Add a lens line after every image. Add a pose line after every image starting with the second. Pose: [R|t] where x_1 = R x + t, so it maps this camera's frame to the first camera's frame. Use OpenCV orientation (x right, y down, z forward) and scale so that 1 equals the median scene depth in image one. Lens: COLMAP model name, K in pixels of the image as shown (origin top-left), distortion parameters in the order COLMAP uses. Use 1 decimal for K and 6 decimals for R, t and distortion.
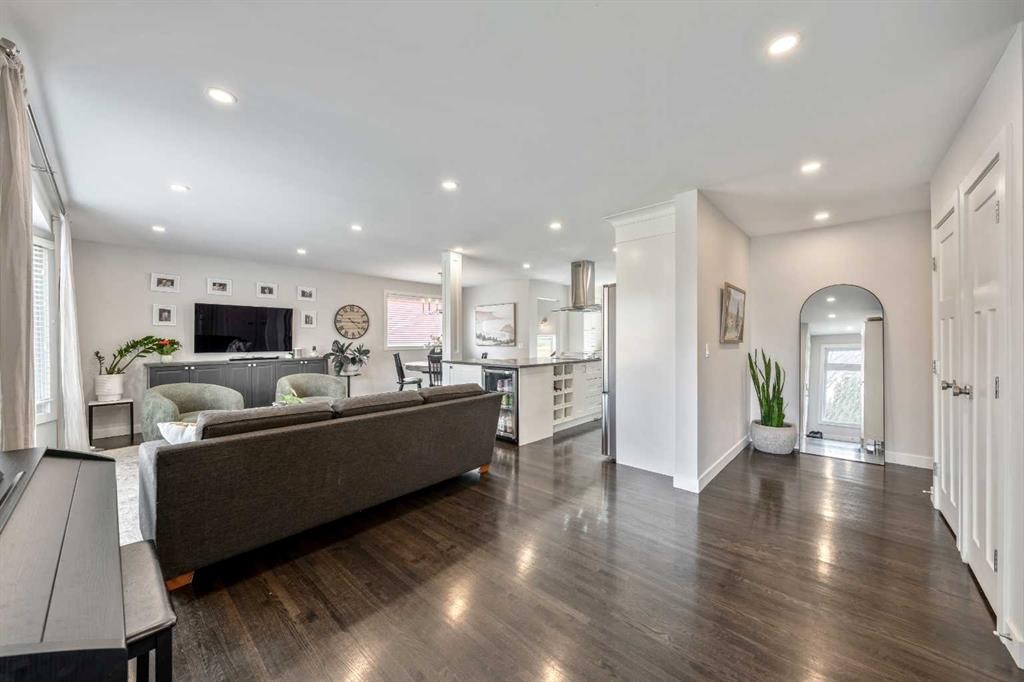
lens RADIAL K [[368.5, 0, 519.0], [0, 368.5, 337.3], [0, 0, 1]] dist [0.002069, -0.000033]
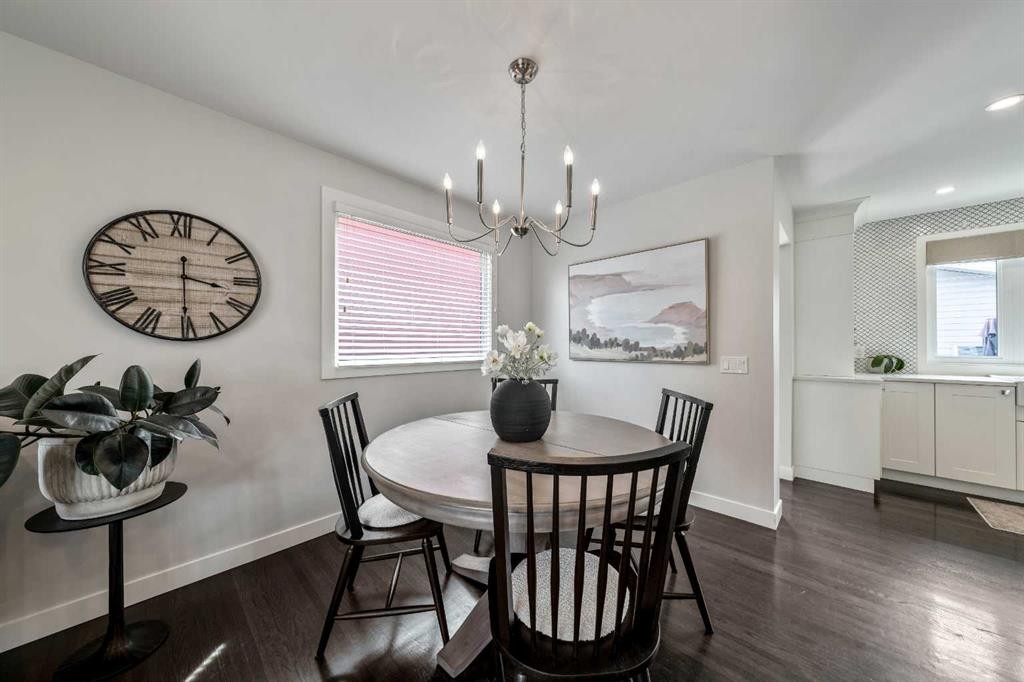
lens RADIAL K [[352.7, 0, 513.8], [0, 352.7, 343.5], [0, 0, 1]] dist [-0.000694, 0.000335]
pose [[0.999183, 0.001957, -0.040364, -0.215242], [-0.002011, 0.999997, -0.001291, 0.006425], [0.040361, 0.001372, 0.999184, 0.795918]]
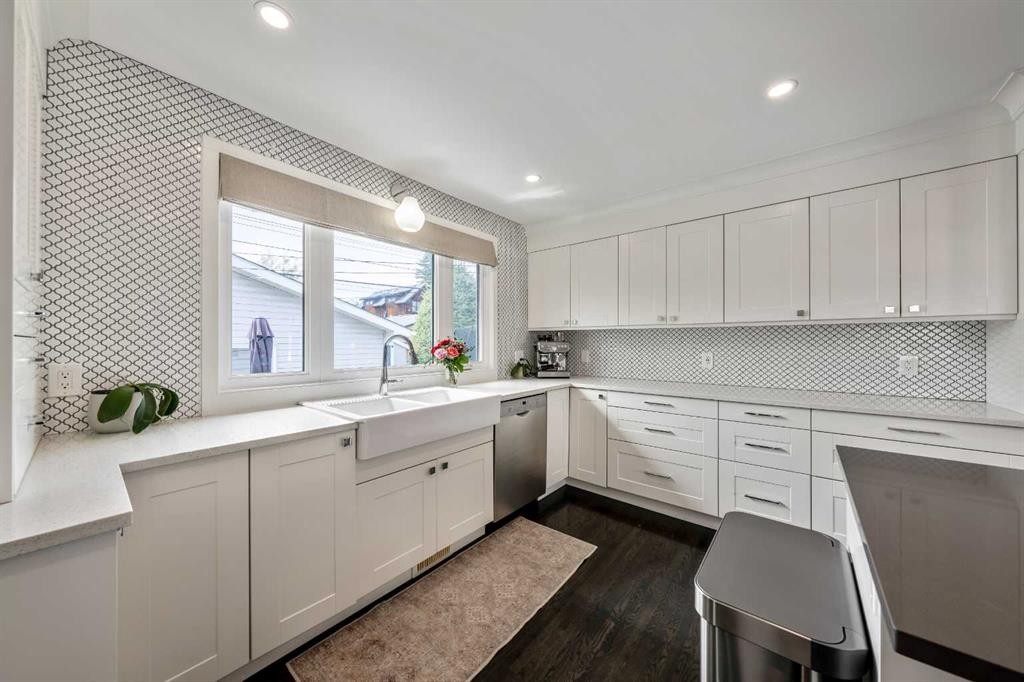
lens RADIAL K [[352.7, 0, 510.4], [0, 352.7, 341.1], [0, 0, 1]] dist [-0.000694, 0.000335]
pose [[-0.022863, 0.007953, 0.999707, 0.101030], [-0.000010, 0.999968, -0.007955, -0.002211], [-0.999739, -0.000192, -0.022862, 1.124899]]
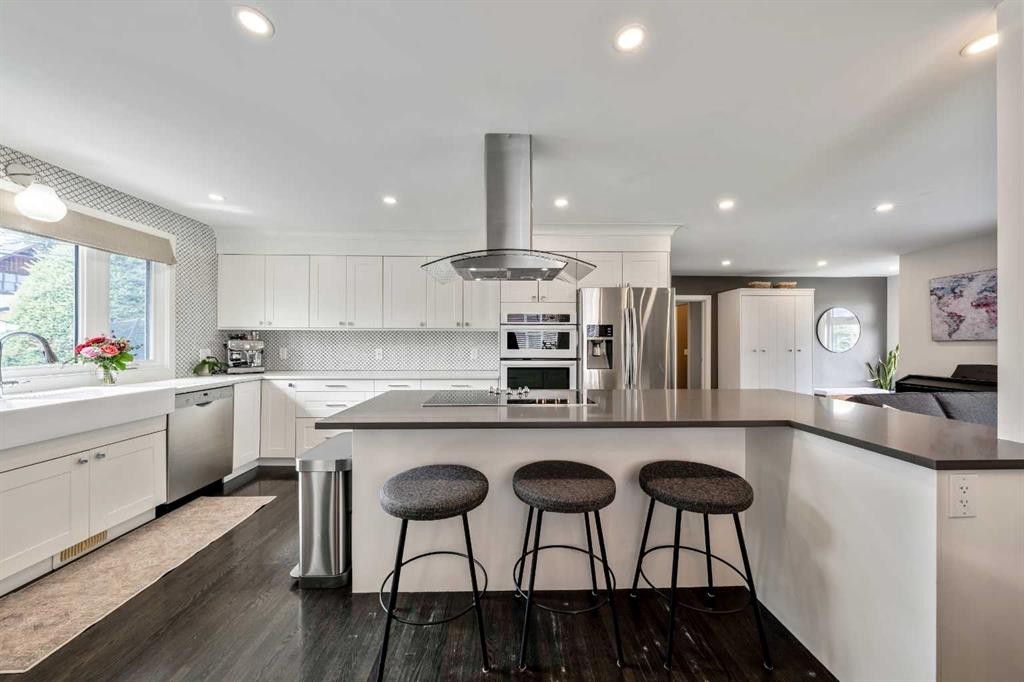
lens RADIAL K [[352.7, 0, 516.5], [0, 352.7, 341.3], [0, 0, 1]] dist [-0.000694, 0.000335]
pose [[-0.671415, 0.002981, 0.741076, -0.093780], [-0.000660, 0.999989, -0.004620, -0.001340], [-0.741081, -0.003591, -0.671406, 1.109110]]
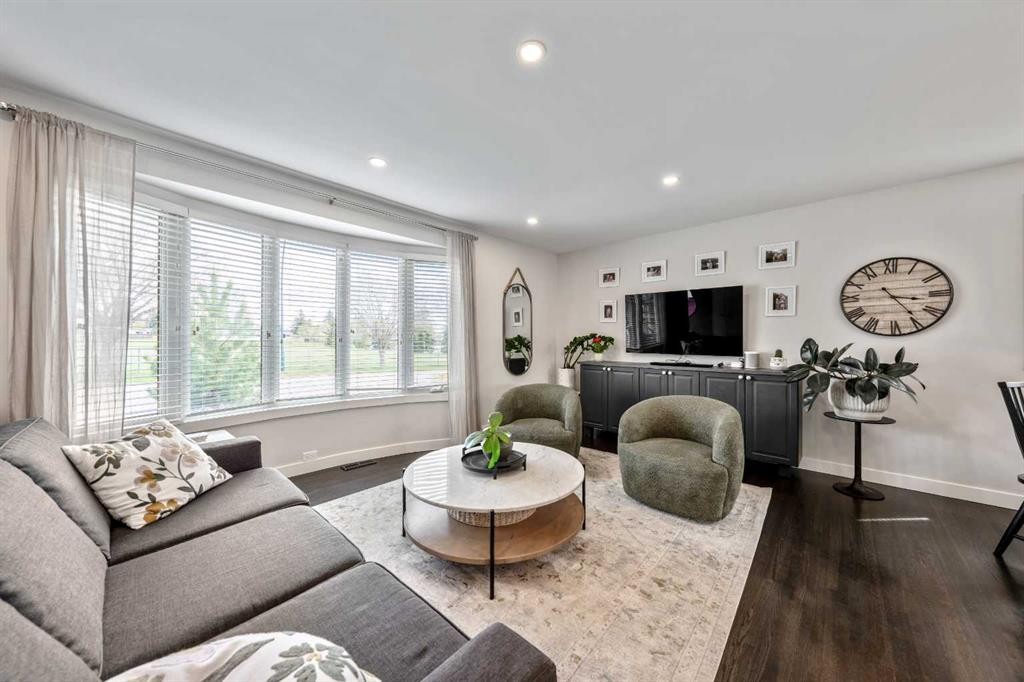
lens RADIAL K [[352.7, 0, 521.4], [0, 352.7, 338.2], [0, 0, 1]] dist [-0.000694, 0.000335]
pose [[-0.013014, 0.005499, -0.999900, -0.031464], [0.006070, 0.999967, 0.005420, 0.002150], [0.999897, -0.005999, -0.013047, 0.596940]]
